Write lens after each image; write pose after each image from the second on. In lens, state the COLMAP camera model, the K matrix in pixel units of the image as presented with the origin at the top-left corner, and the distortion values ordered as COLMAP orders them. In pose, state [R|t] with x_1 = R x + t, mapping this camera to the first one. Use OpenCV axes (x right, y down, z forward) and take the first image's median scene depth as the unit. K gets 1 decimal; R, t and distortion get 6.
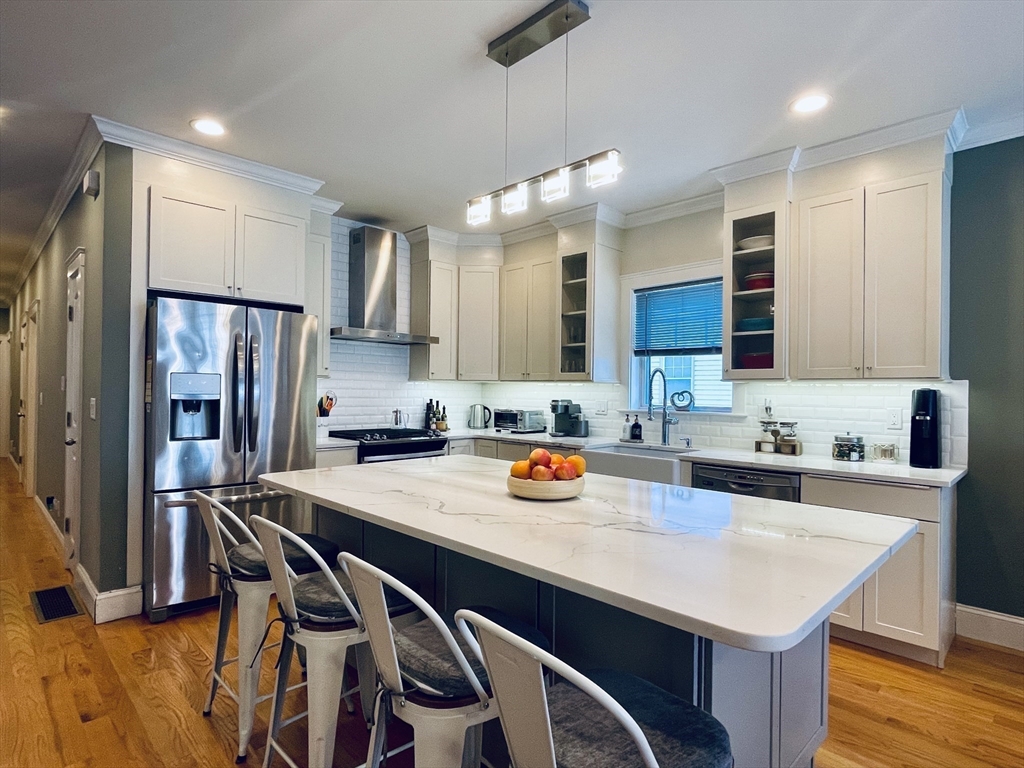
lens RADIAL K [[545.2, 0, 512.1], [0, 545.2, 386.1], [0, 0, 1]] dist [-0.000549, -0.000012]
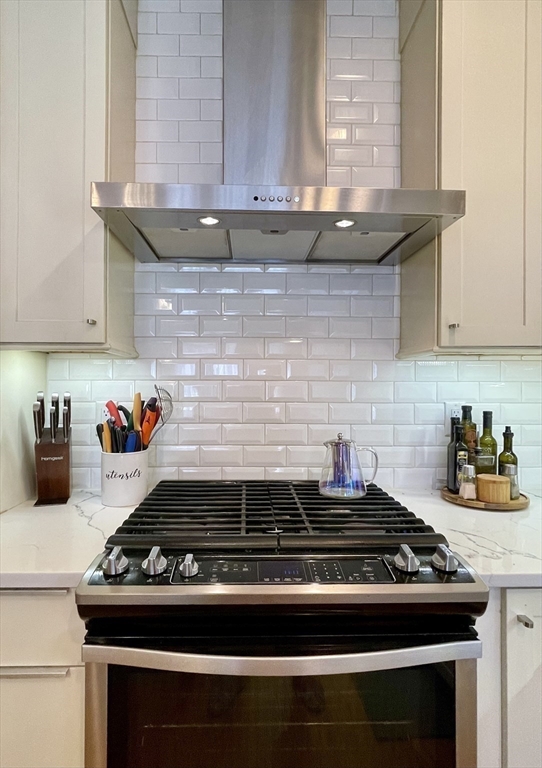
lens RADIAL K [[405.8, 0, 268.6], [0, 405.8, 384.6], [0, 0, 1]] dist [0.022432, 0.000171]
pose [[0.734856, -0.001573, -0.678221, -0.063204], [0.008009, 0.999948, 0.006359, 0.006784], [0.678176, -0.010105, 0.734830, 0.729664]]
